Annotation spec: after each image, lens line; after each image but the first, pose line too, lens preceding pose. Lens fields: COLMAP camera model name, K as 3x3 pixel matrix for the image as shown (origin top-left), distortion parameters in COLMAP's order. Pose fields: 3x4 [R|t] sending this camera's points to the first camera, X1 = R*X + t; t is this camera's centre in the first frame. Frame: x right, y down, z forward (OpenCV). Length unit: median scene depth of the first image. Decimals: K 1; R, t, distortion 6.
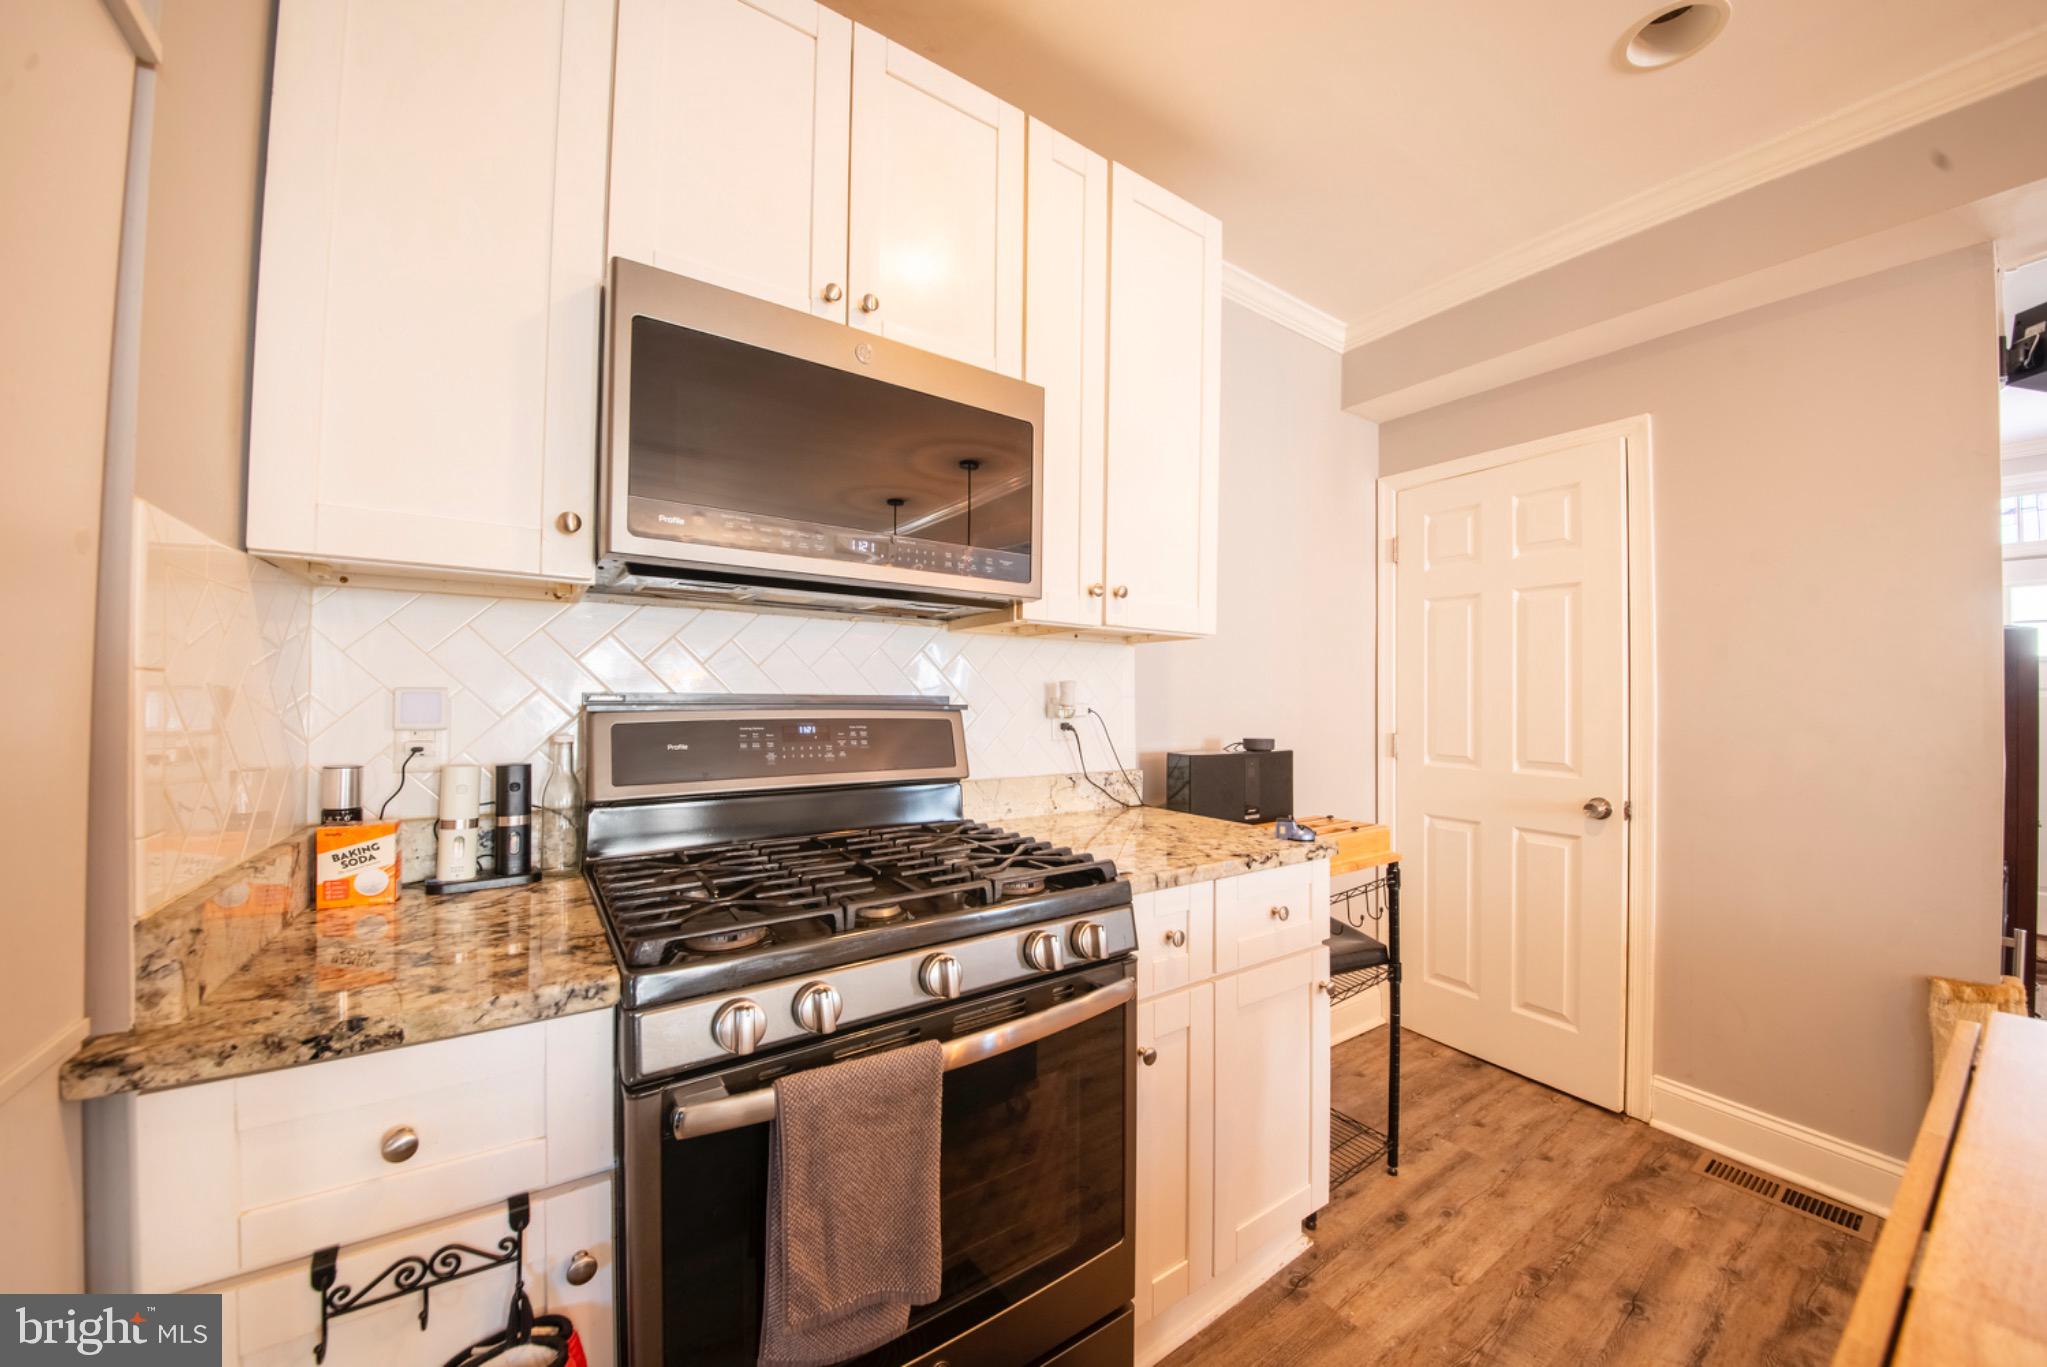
lens RADIAL K [[716.2, 0, 1016.2], [0, 716.2, 696.8], [0, 0, 1]] dist [0.019354, -0.017323]
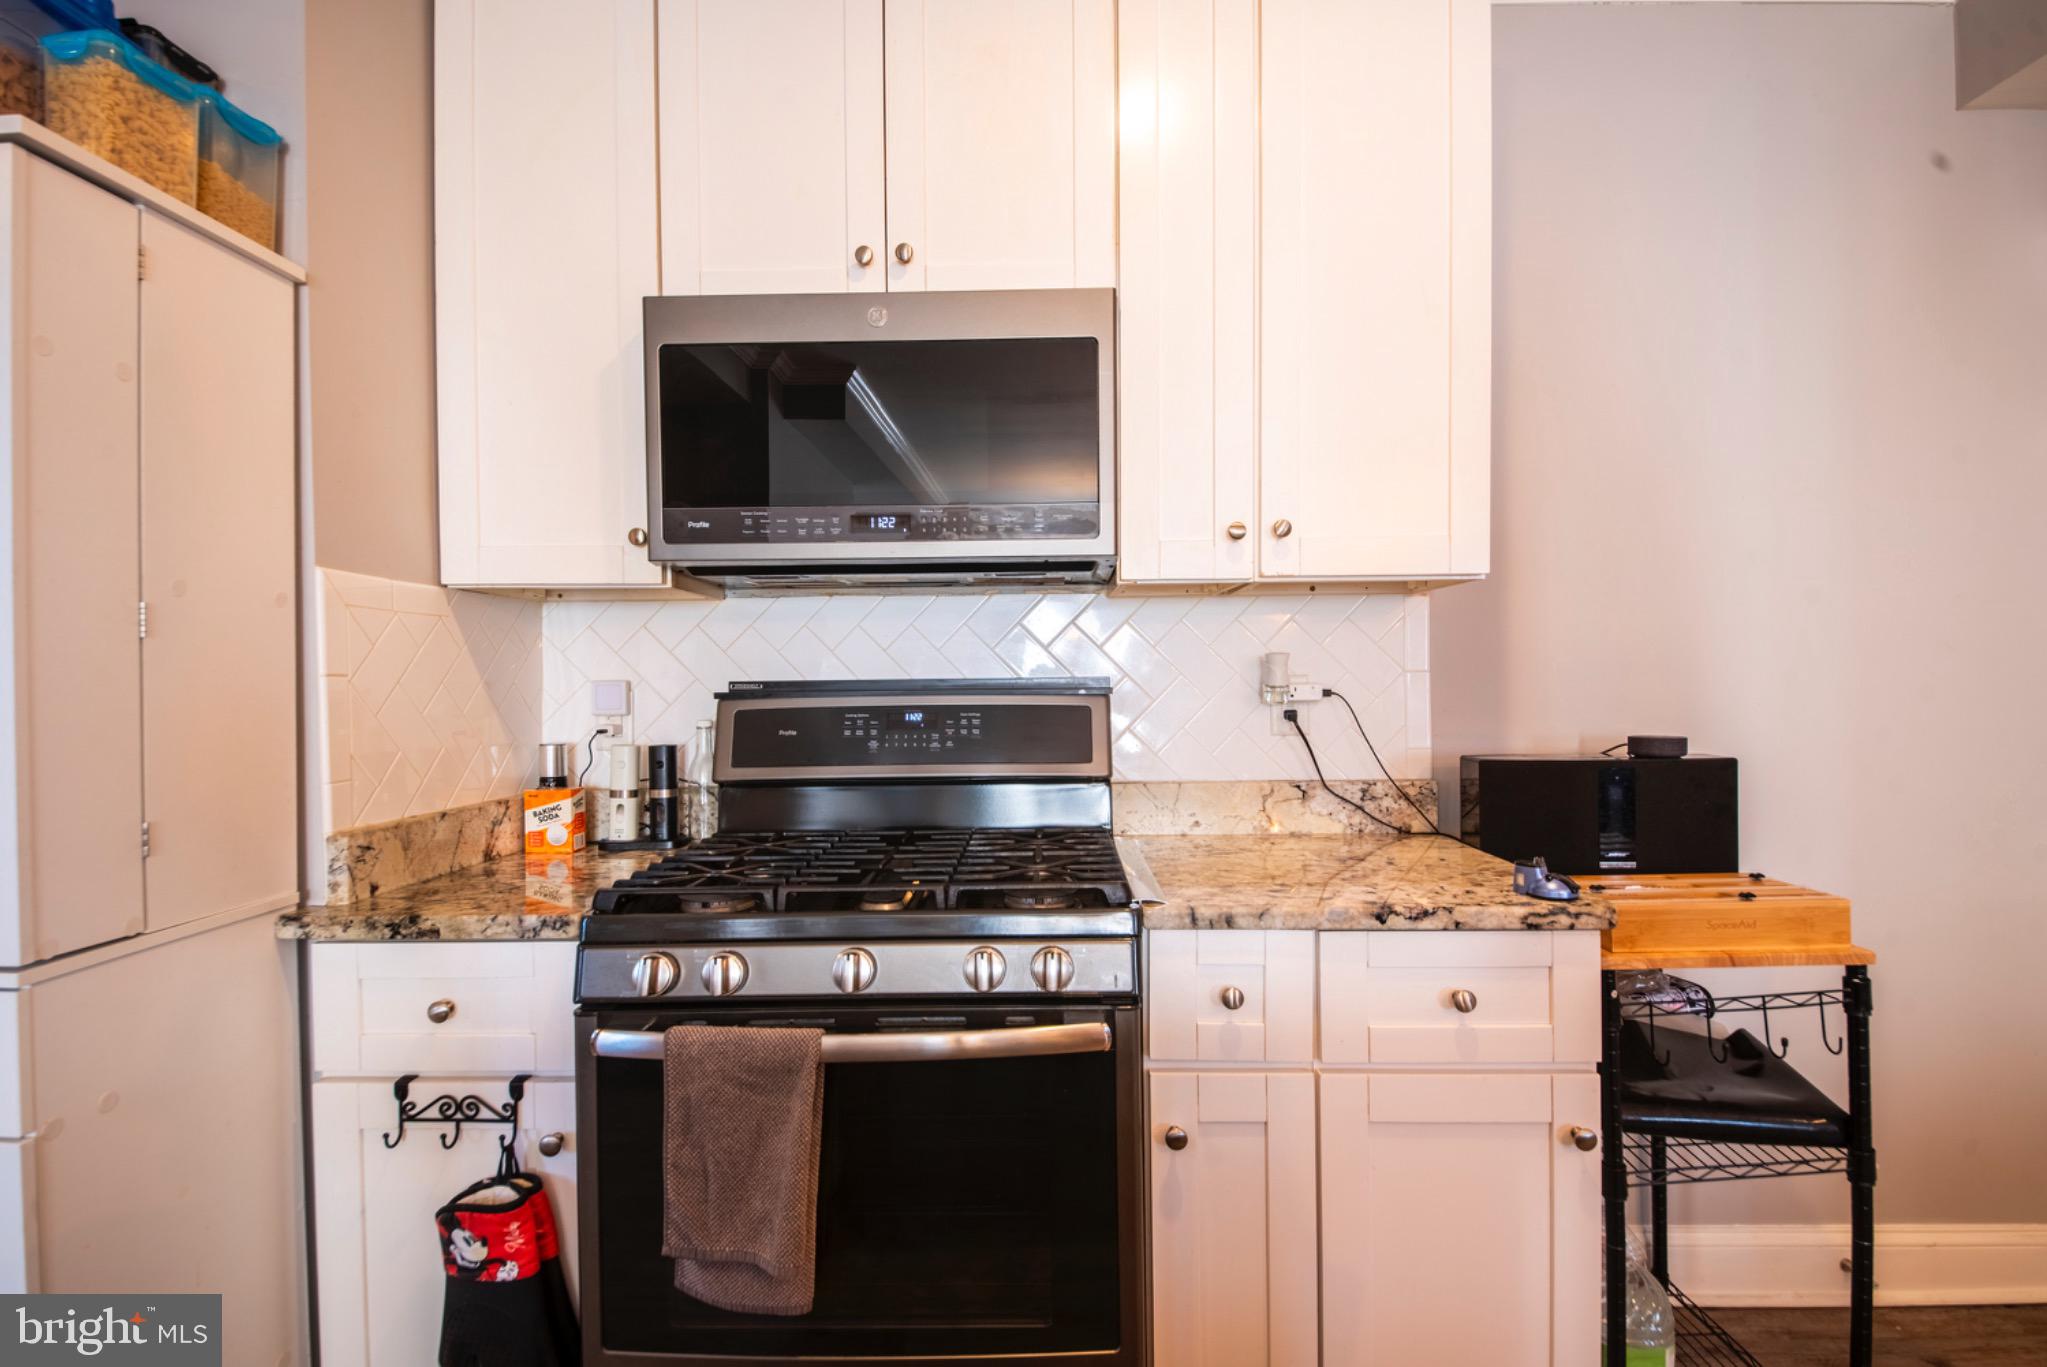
lens RADIAL K [[975.4, 0, 1020.4], [0, 975.4, 694.2], [0, 0, 1]] dist [0.047168, -0.044867]
pose [[0.821336, -0.007784, -0.570391, 0.667506], [0.019607, 0.999701, 0.014591, 0.000405], [0.570107, -0.023168, 0.821243, 0.043532]]
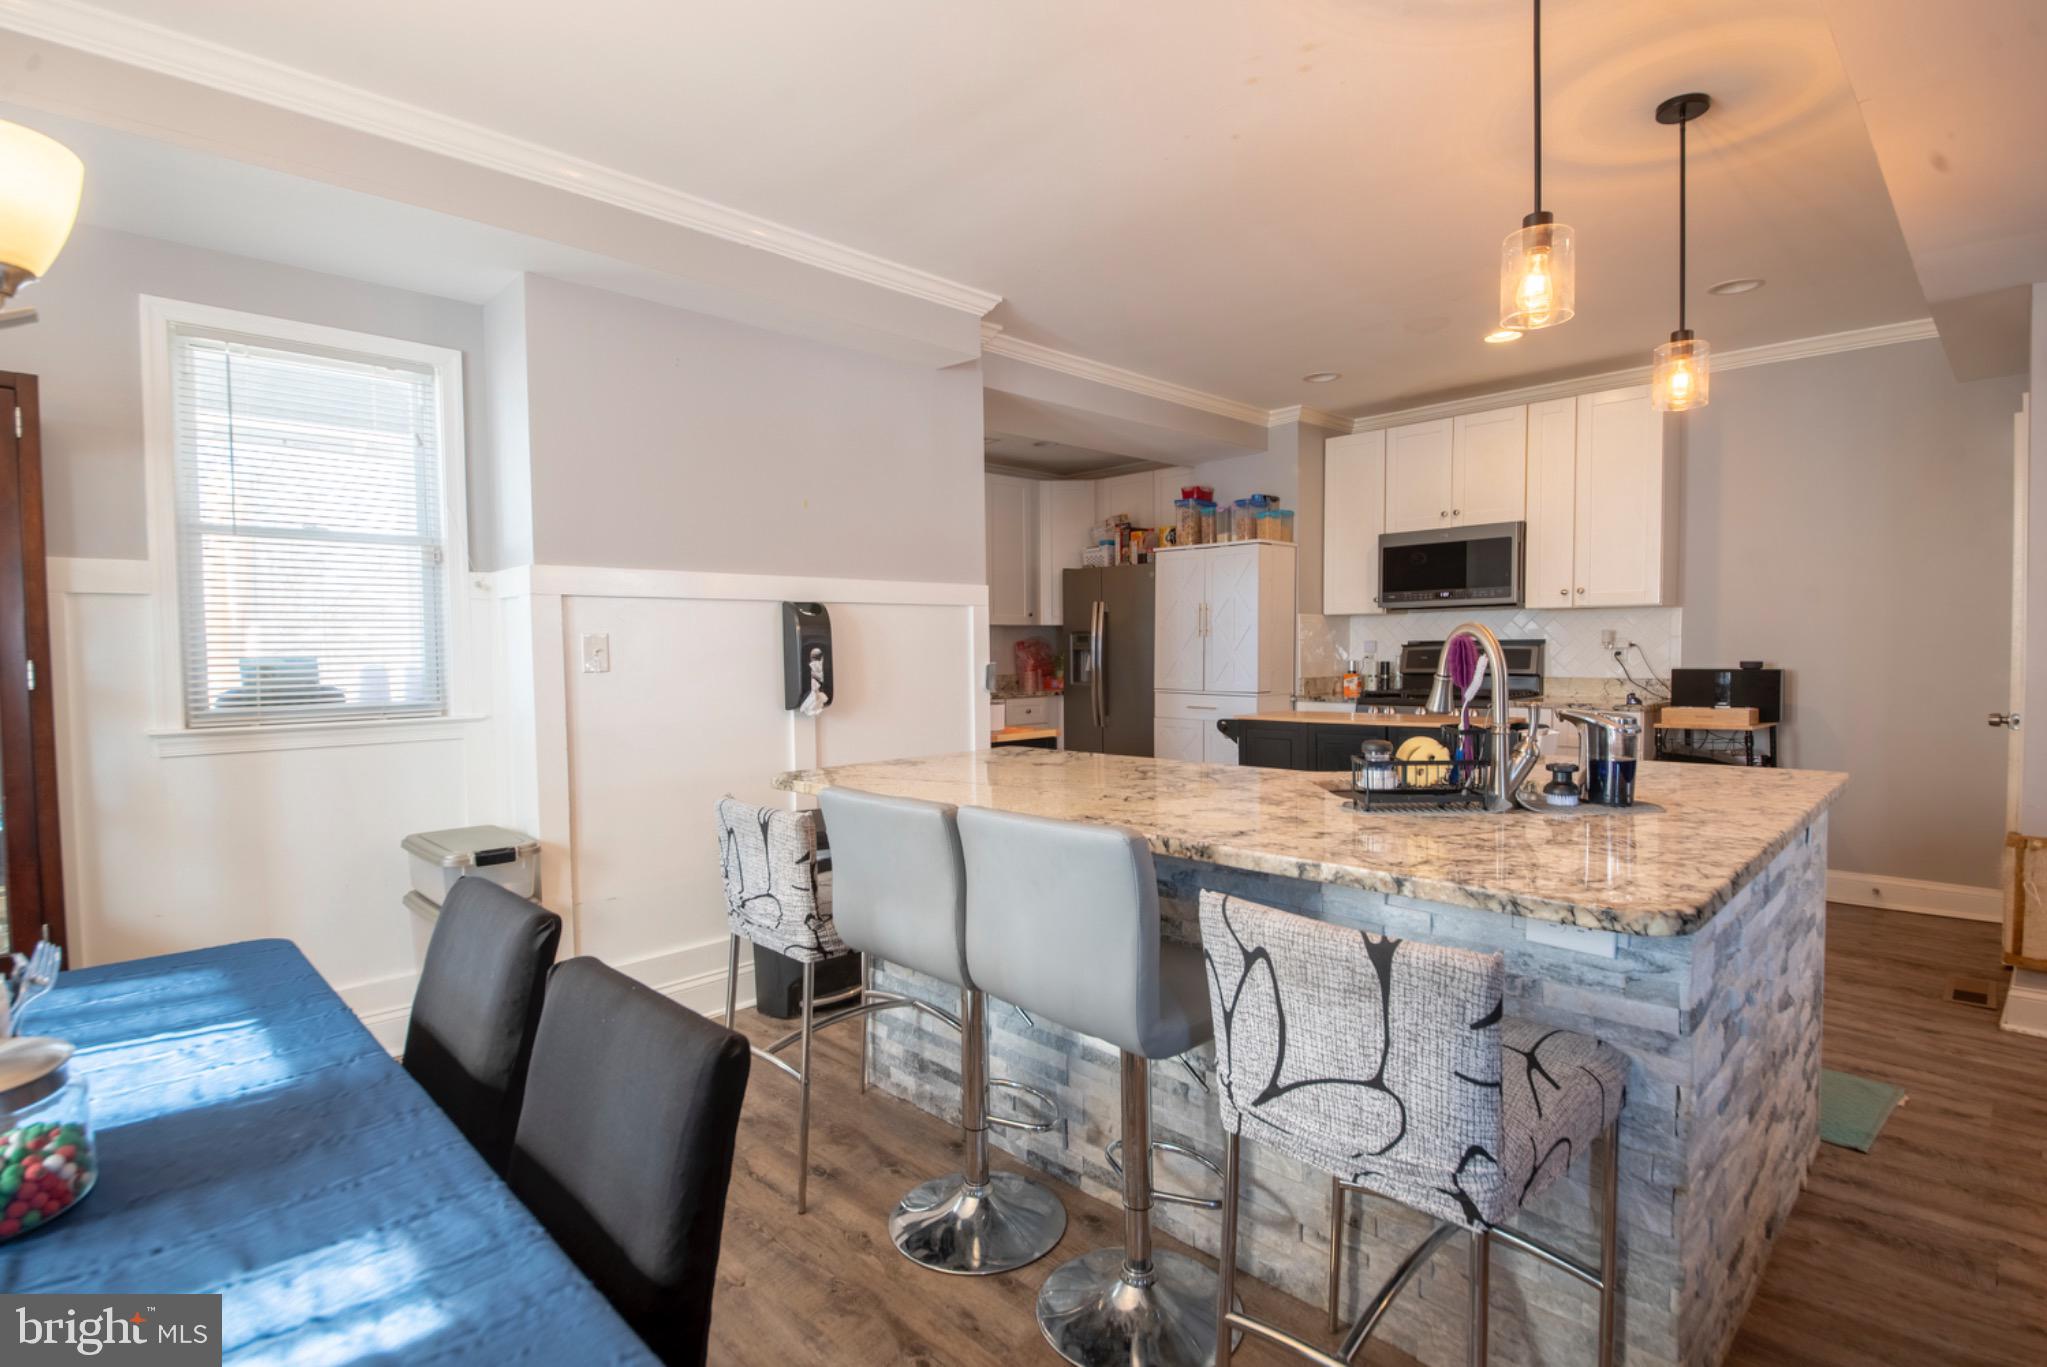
lens RADIAL K [[975.4, 0, 1020.4], [0, 975.4, 694.2], [0, 0, 1]] dist [0.047168, -0.044867]
pose [[0.188205, 0.038090, -0.981391, 3.880889], [0.019662, 0.998901, 0.042540, 0.012120], [0.981933, -0.027303, 0.187250, -1.769090]]
